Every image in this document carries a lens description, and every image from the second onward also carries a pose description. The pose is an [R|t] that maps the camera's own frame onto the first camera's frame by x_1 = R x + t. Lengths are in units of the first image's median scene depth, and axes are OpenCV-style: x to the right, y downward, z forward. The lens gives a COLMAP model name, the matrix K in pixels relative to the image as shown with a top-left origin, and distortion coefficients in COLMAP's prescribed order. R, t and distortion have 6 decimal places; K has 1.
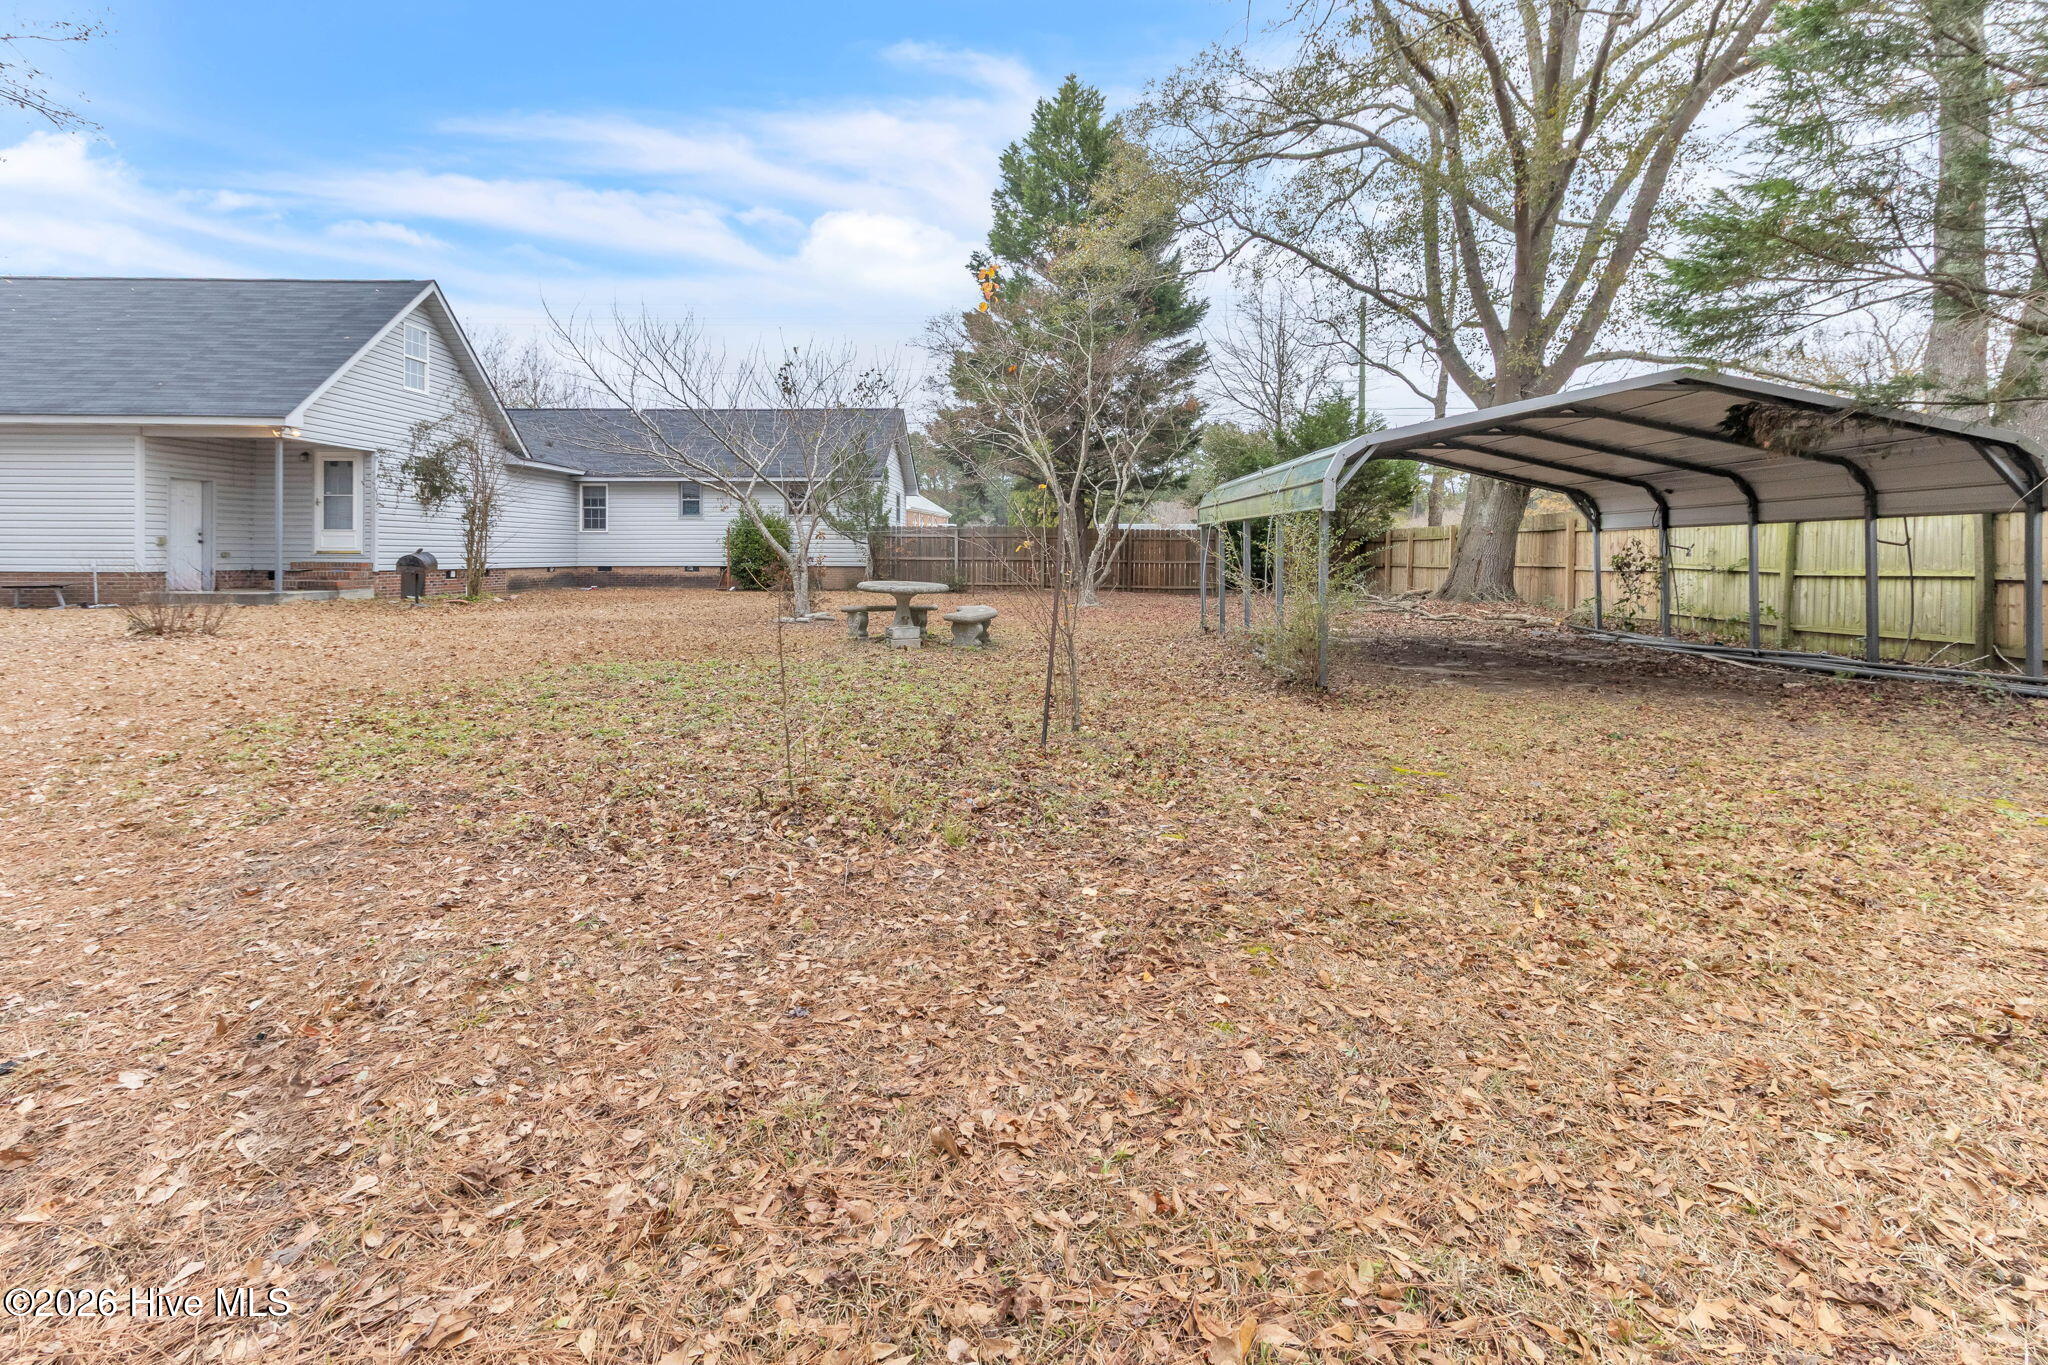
lens RADIAL K [[973.4, 0, 1020.5], [0, 973.4, 607.6], [0, 0, 1]] dist [0.002171, 0.011124]
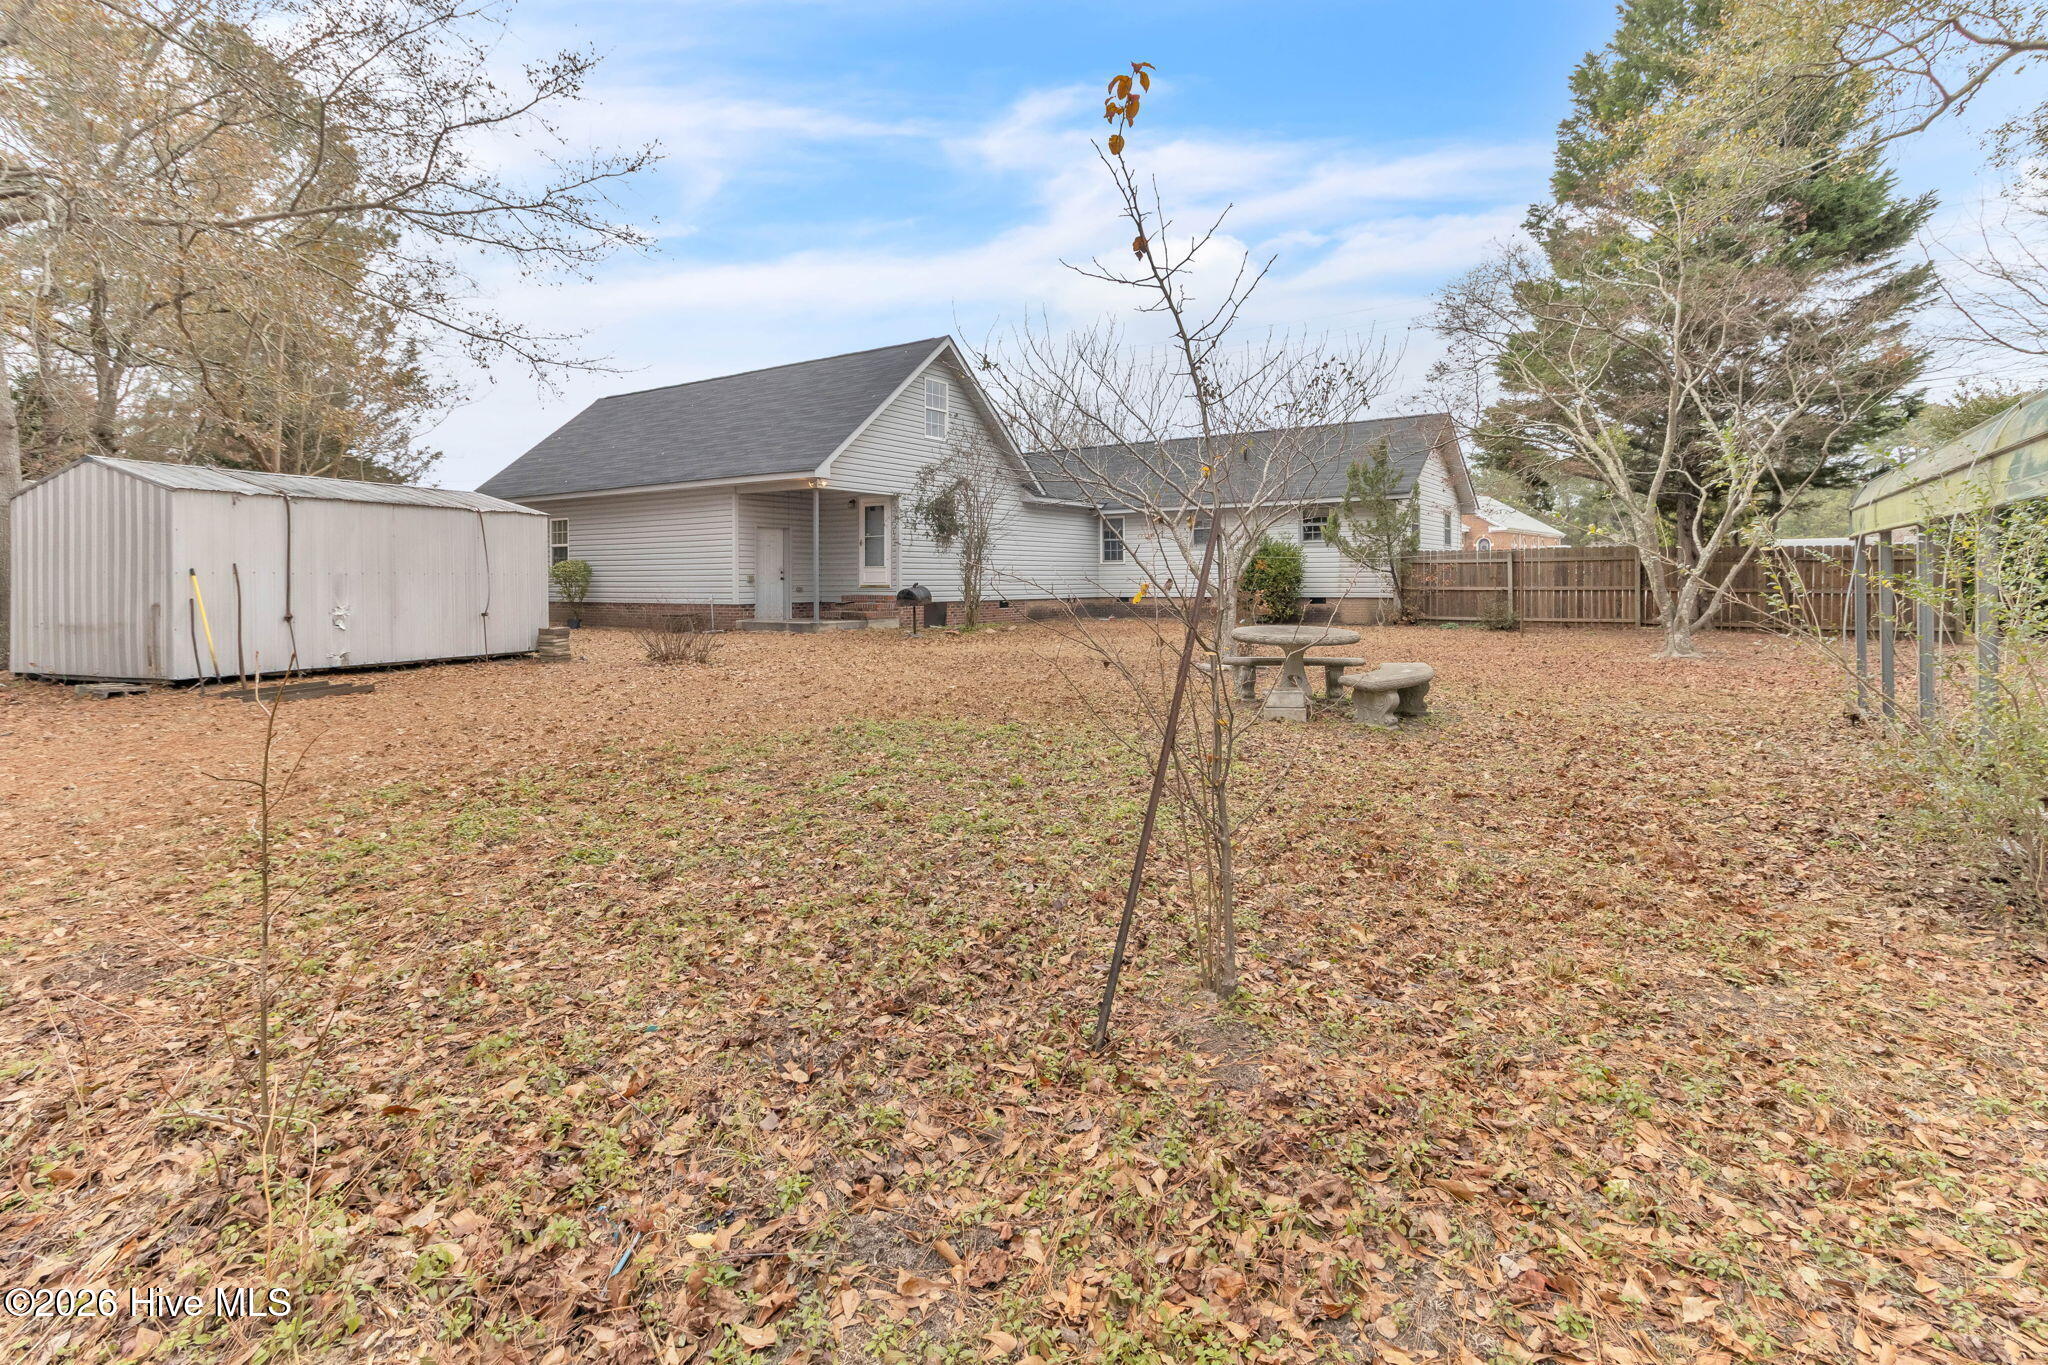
lens RADIAL K [[973.4, 0, 1020.5], [0, 973.4, 607.6], [0, 0, 1]] dist [0.002171, 0.011124]
pose [[0.833666, 0.007643, -0.552217, 0.061373], [-0.023183, 0.999507, -0.021166, -0.011546], [0.551783, 0.030448, 0.833432, 0.144434]]
